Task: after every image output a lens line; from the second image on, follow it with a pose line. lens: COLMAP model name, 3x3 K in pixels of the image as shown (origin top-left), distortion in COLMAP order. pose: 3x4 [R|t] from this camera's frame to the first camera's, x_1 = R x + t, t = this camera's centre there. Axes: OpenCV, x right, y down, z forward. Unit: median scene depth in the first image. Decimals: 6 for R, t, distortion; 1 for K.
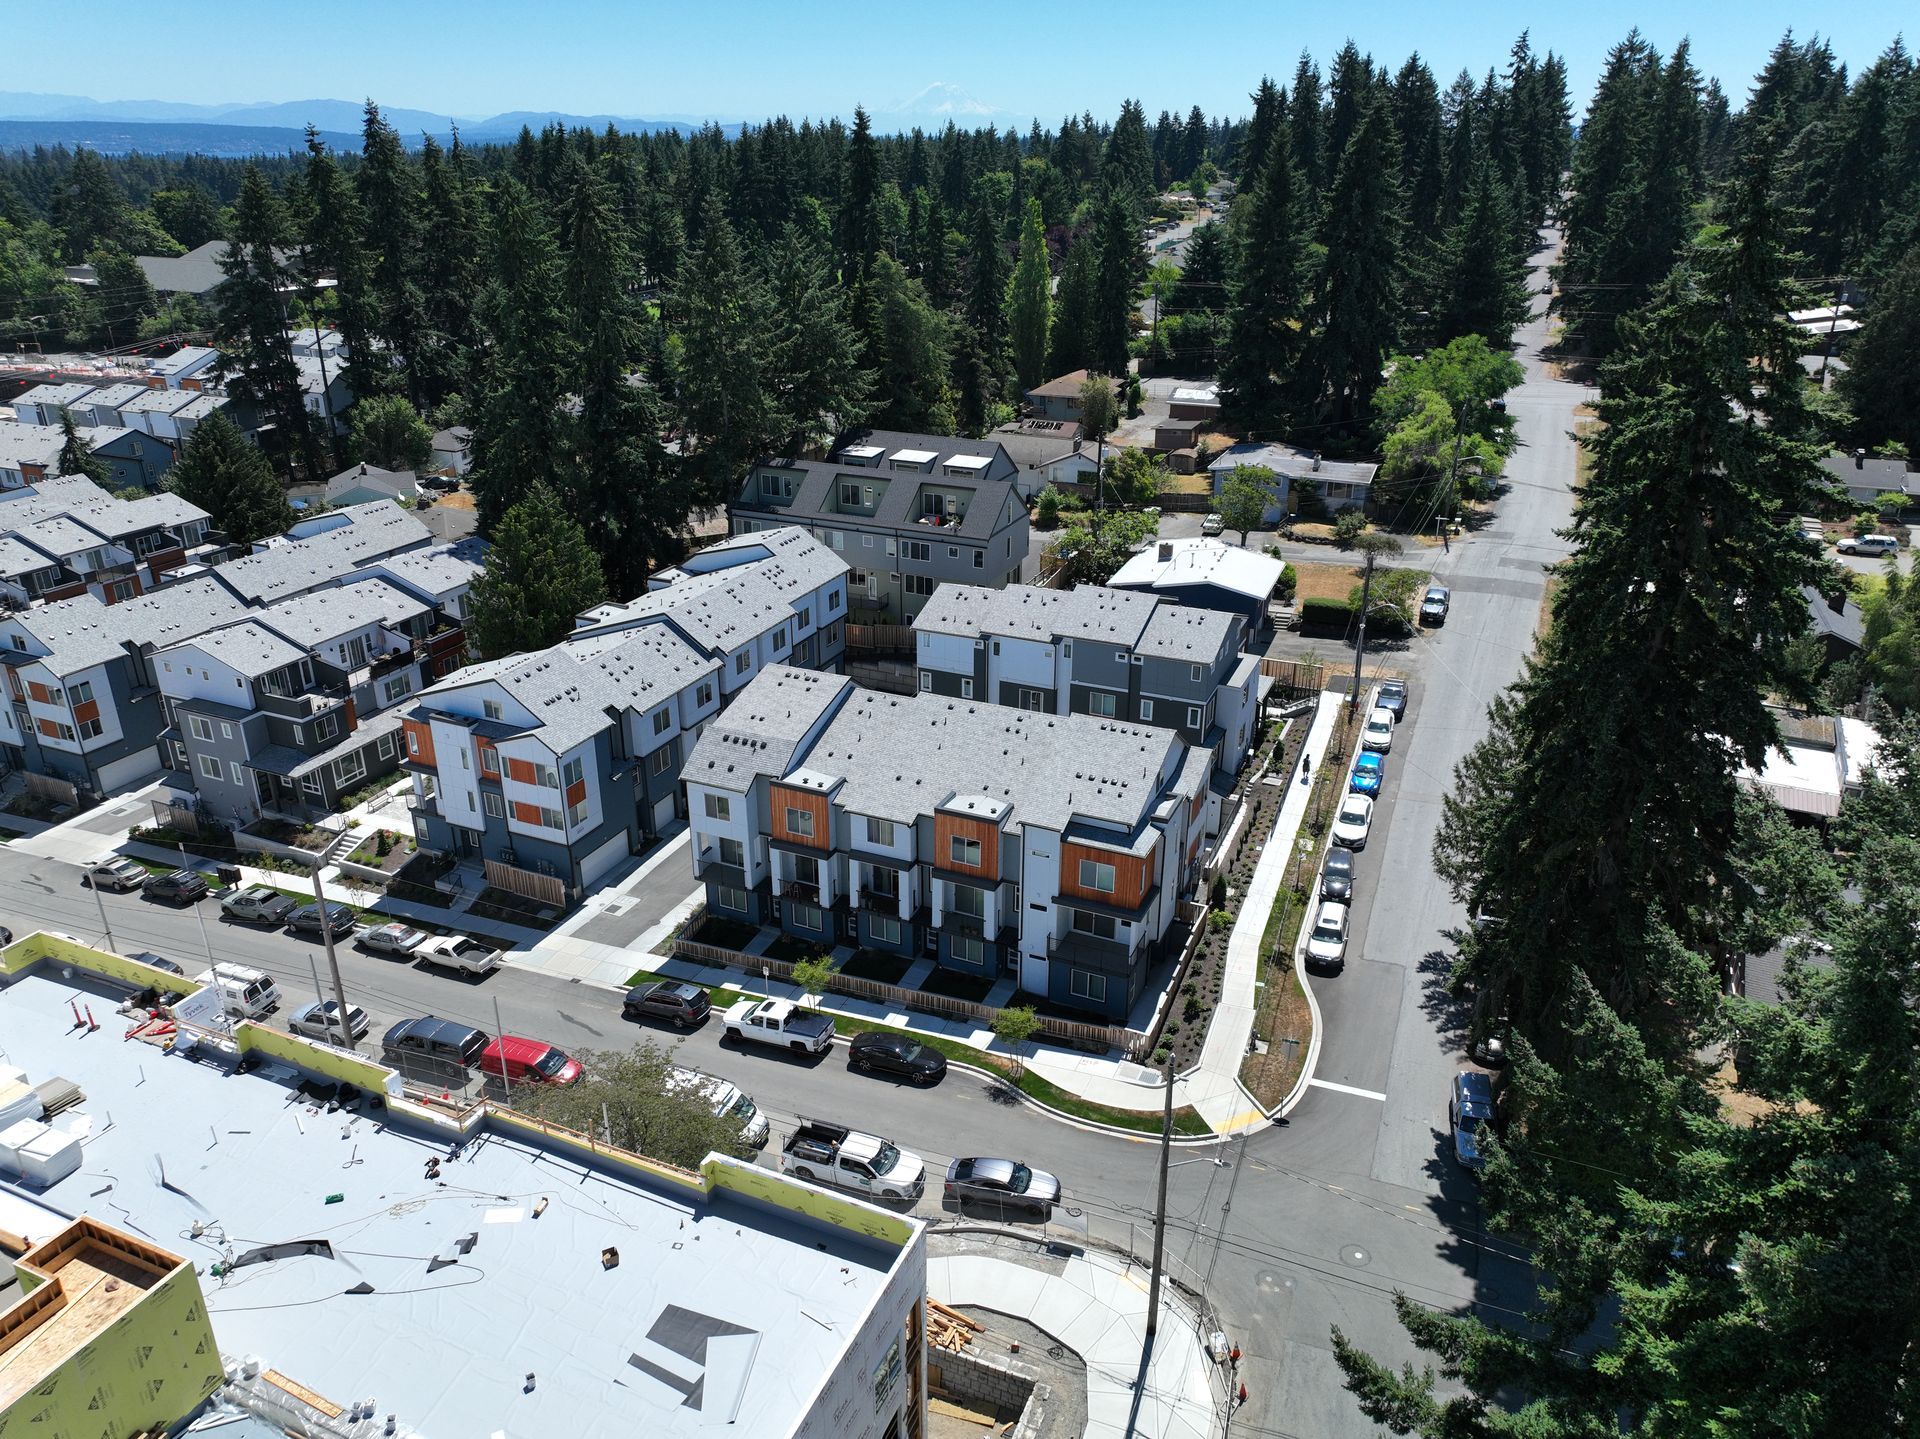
lens RADIAL K [[1347.6, 0, 967.2], [0, 1347.6, 709.6], [0, 0, 1]] dist [-0.001903, 0.022664]
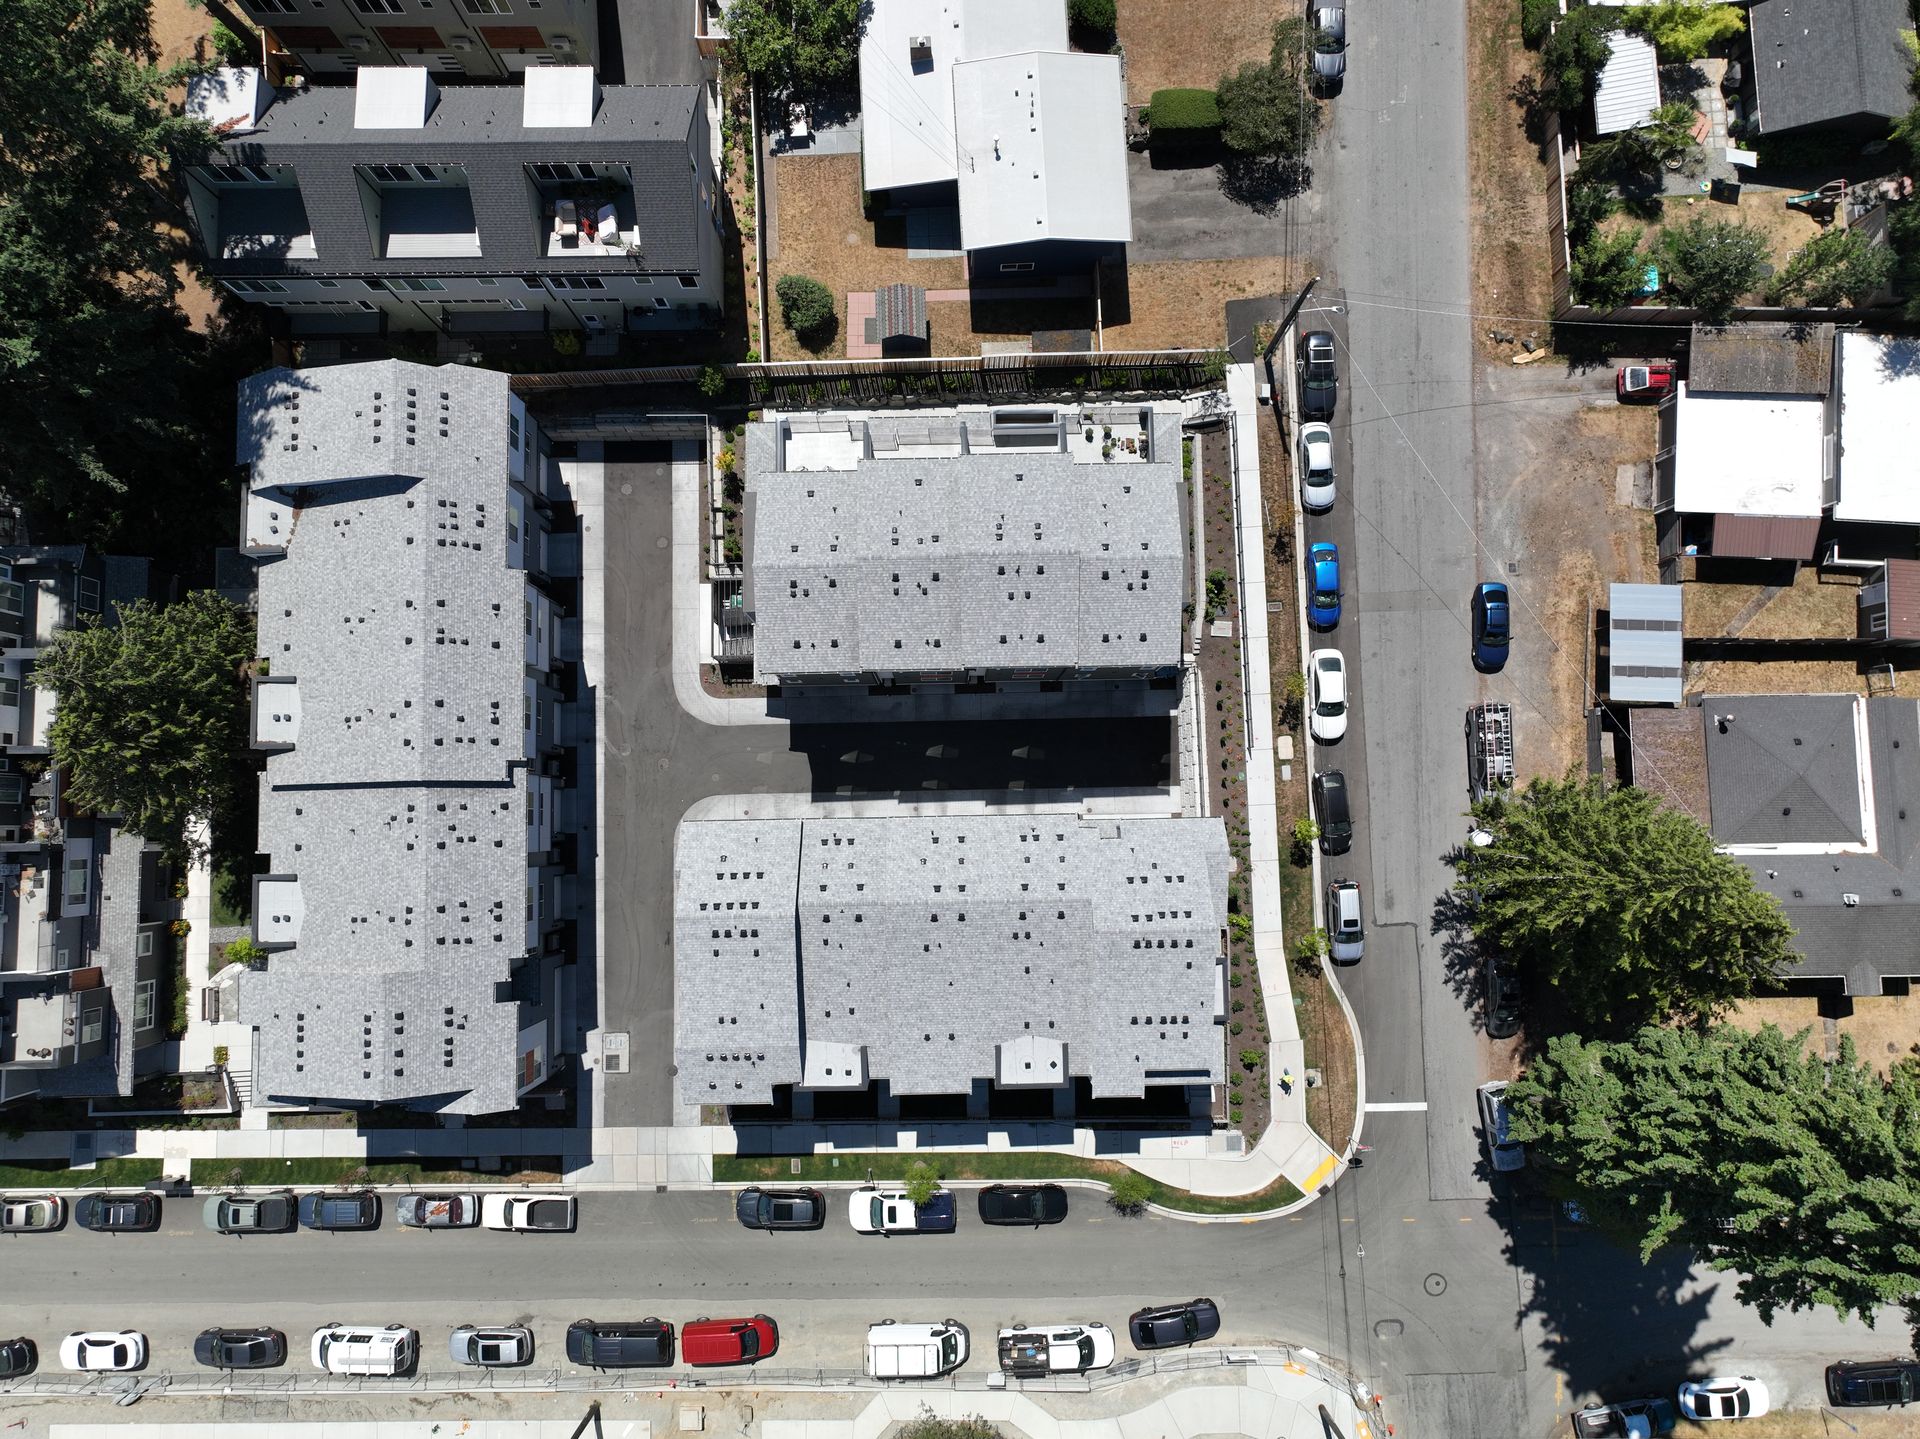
lens RADIAL K [[1347.6, 0, 964.1], [0, 1347.6, 719.1], [0, 0, 1]] dist [-0.001903, 0.022664]
pose [[0.909657, -0.413289, 0.041427, 0.020320], [0.155904, 0.432178, 0.888209, -0.751889], [-0.384991, -0.801507, 0.457568, 0.666650]]
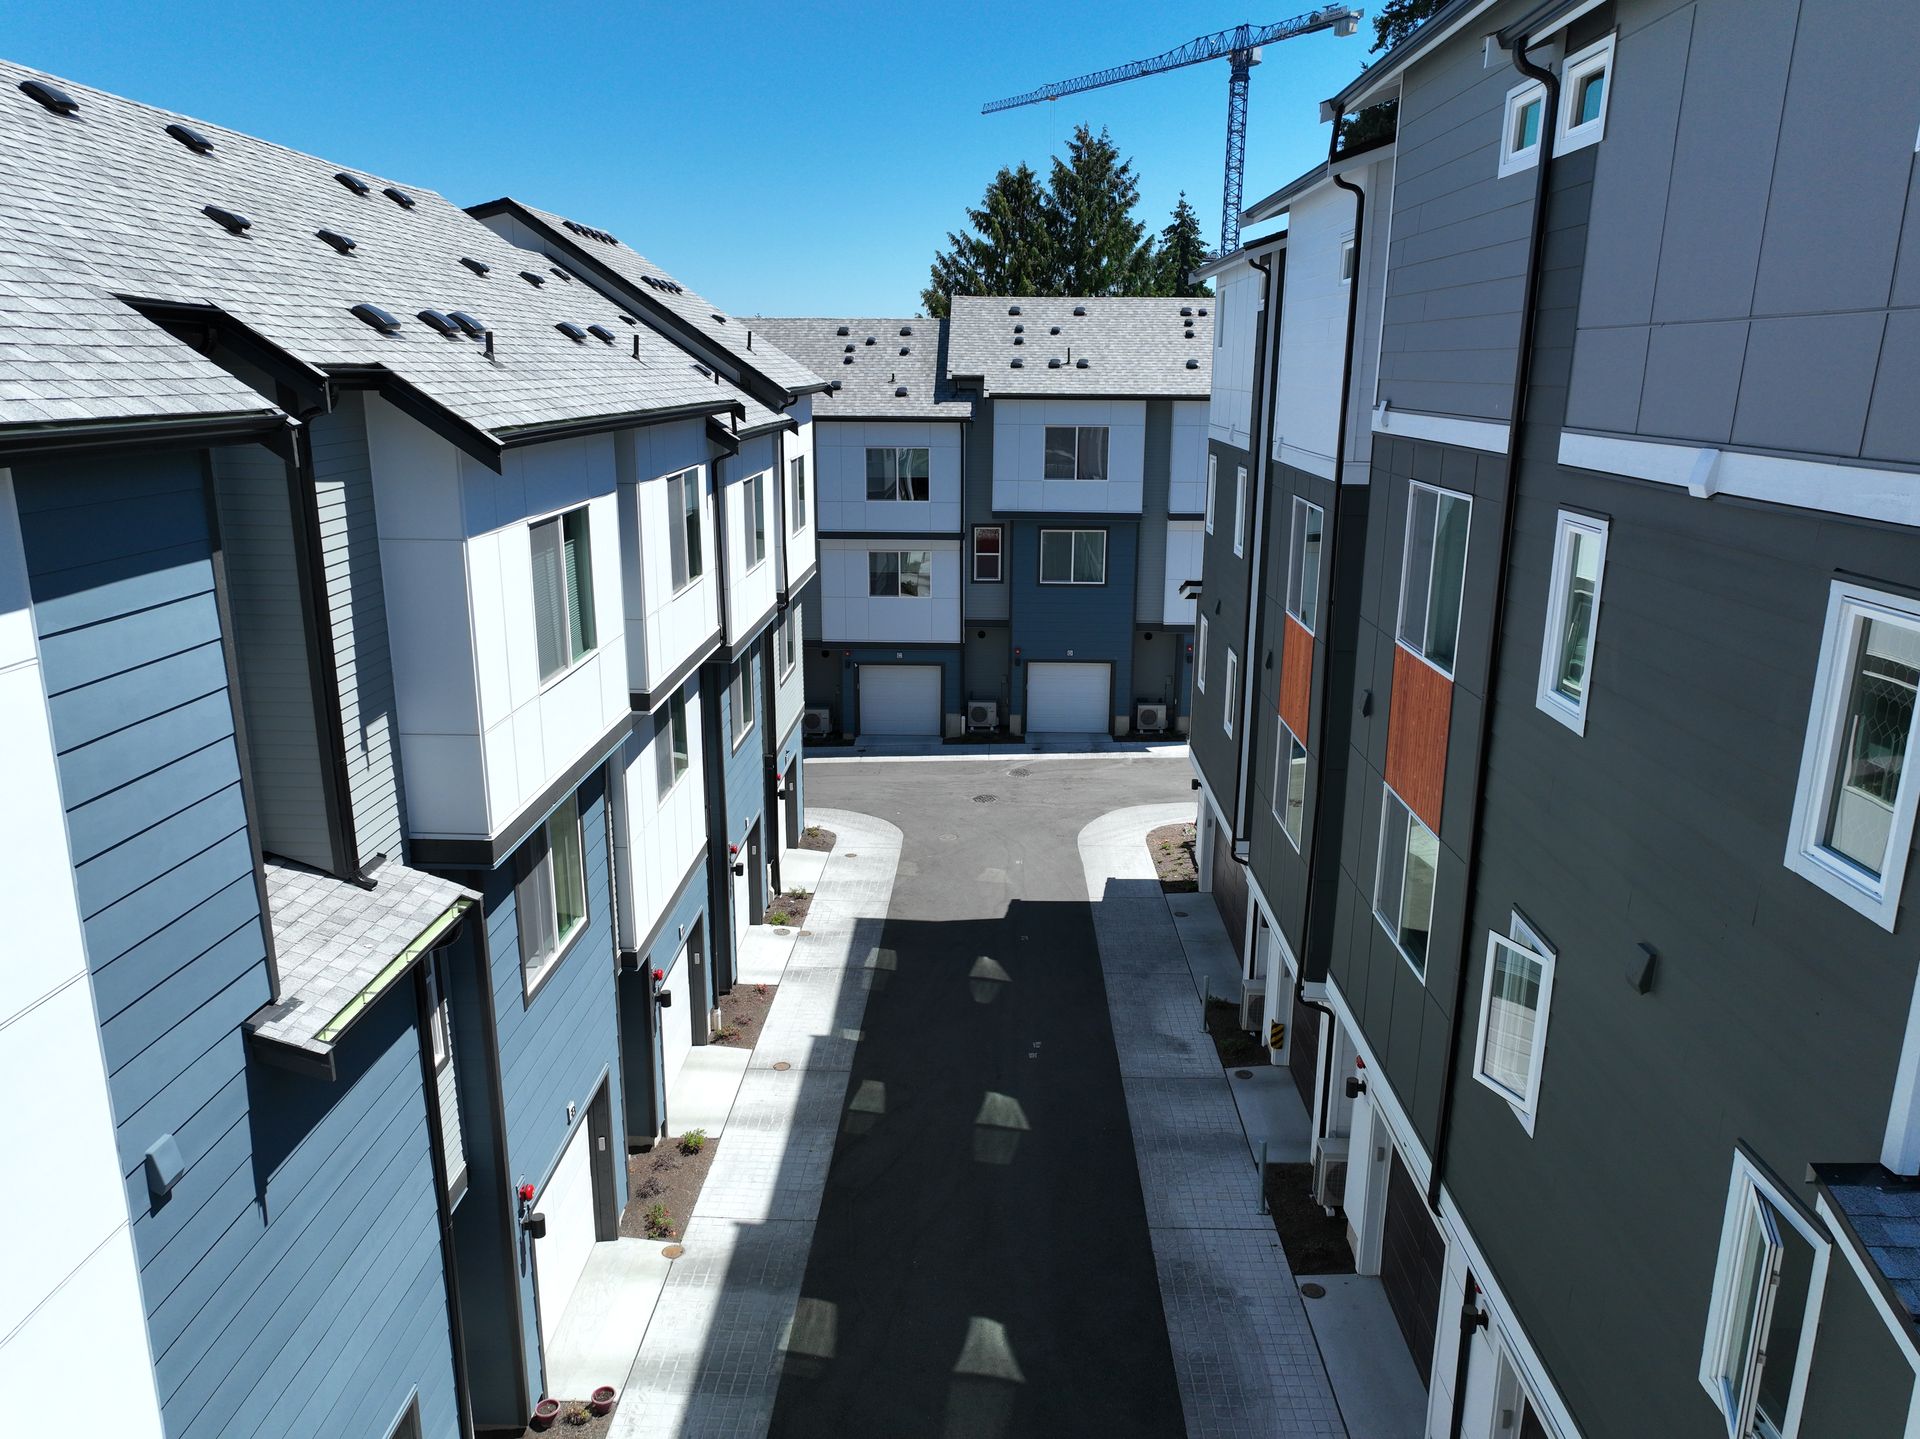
lens RADIAL K [[1347.6, 0, 958.6], [0, 1347.6, 715.1], [0, 0, 1]] dist [-0.001903, 0.022664]
pose [[0.370265, 0.232483, -0.899364, 0.221452], [-0.371651, 0.924386, 0.085943, 0.015950], [0.851340, 0.302428, 0.428670, 0.963232]]
